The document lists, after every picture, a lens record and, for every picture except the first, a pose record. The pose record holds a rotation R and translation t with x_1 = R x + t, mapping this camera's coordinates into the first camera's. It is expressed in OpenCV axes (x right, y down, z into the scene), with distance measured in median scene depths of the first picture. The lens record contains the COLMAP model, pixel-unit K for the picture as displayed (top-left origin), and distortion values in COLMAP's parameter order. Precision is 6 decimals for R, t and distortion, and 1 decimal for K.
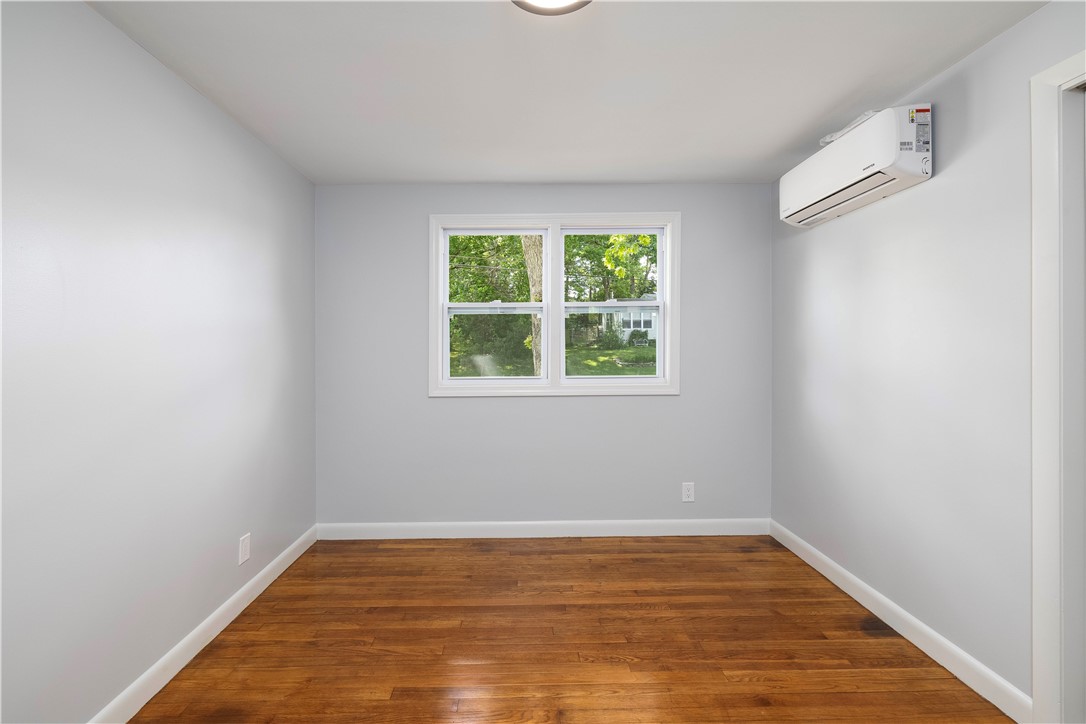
lens RADIAL K [[463.0, 0, 529.3], [0, 463.0, 337.0], [0, 0, 1]] dist [0.000857, 0.000147]
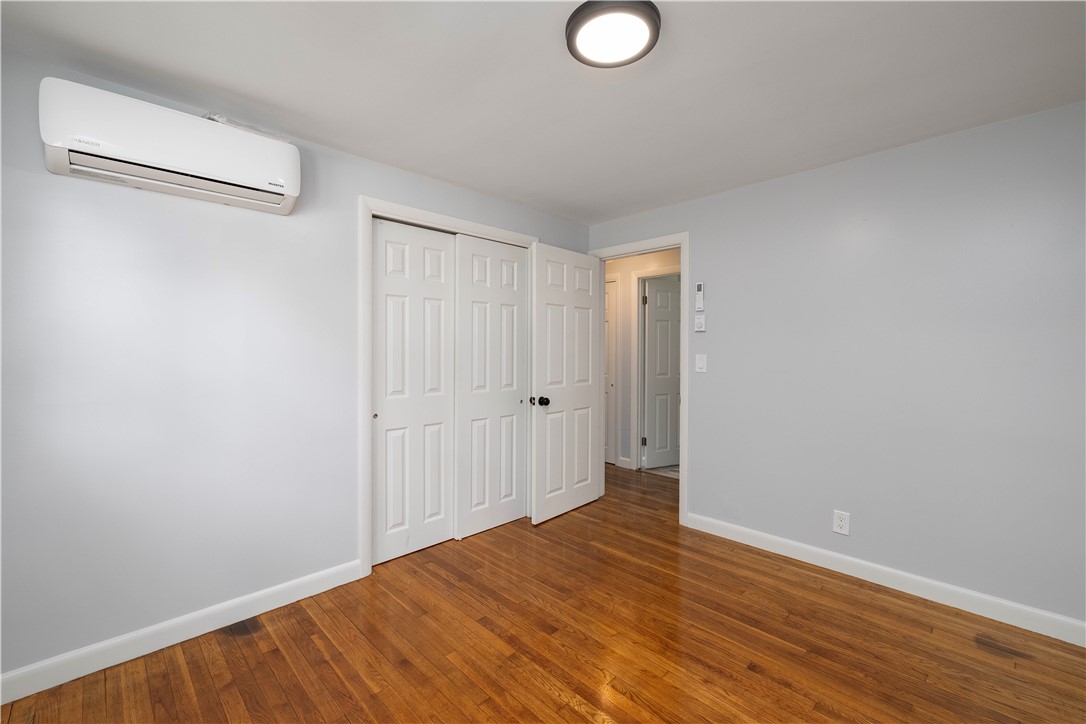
lens RADIAL K [[470.1, 0, 537.4], [0, 470.1, 348.8], [0, 0, 1]] dist [0.001184, 0.000220]
pose [[-0.680523, -0.003921, 0.732716, -0.379730], [-0.009525, 0.999949, -0.003496, 0.008202], [-0.732665, -0.009358, -0.680525, 1.042214]]
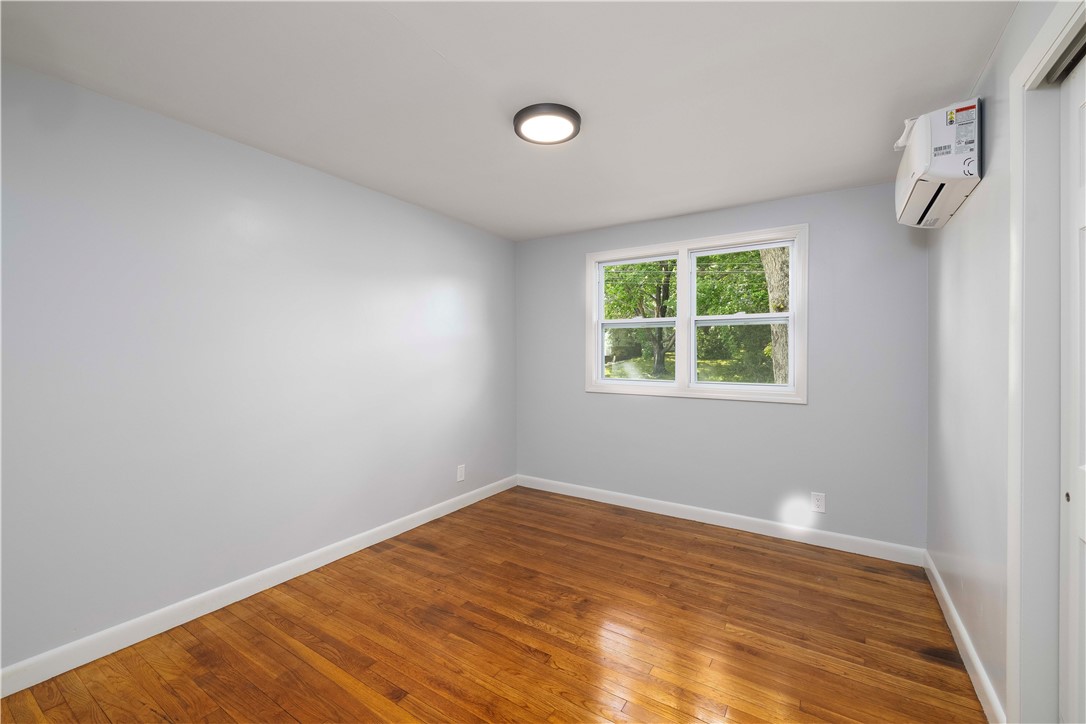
lens RADIAL K [[457.2, 0, 538.6], [0, 457.2, 345.3], [0, 0, 1]] dist [0.000941, 0.000474]
pose [[0.829935, 0.001653, -0.557858, 0.494860], [-0.000412, 0.999997, 0.002351, -0.007502], [0.557860, -0.001721, 0.829933, -0.195842]]
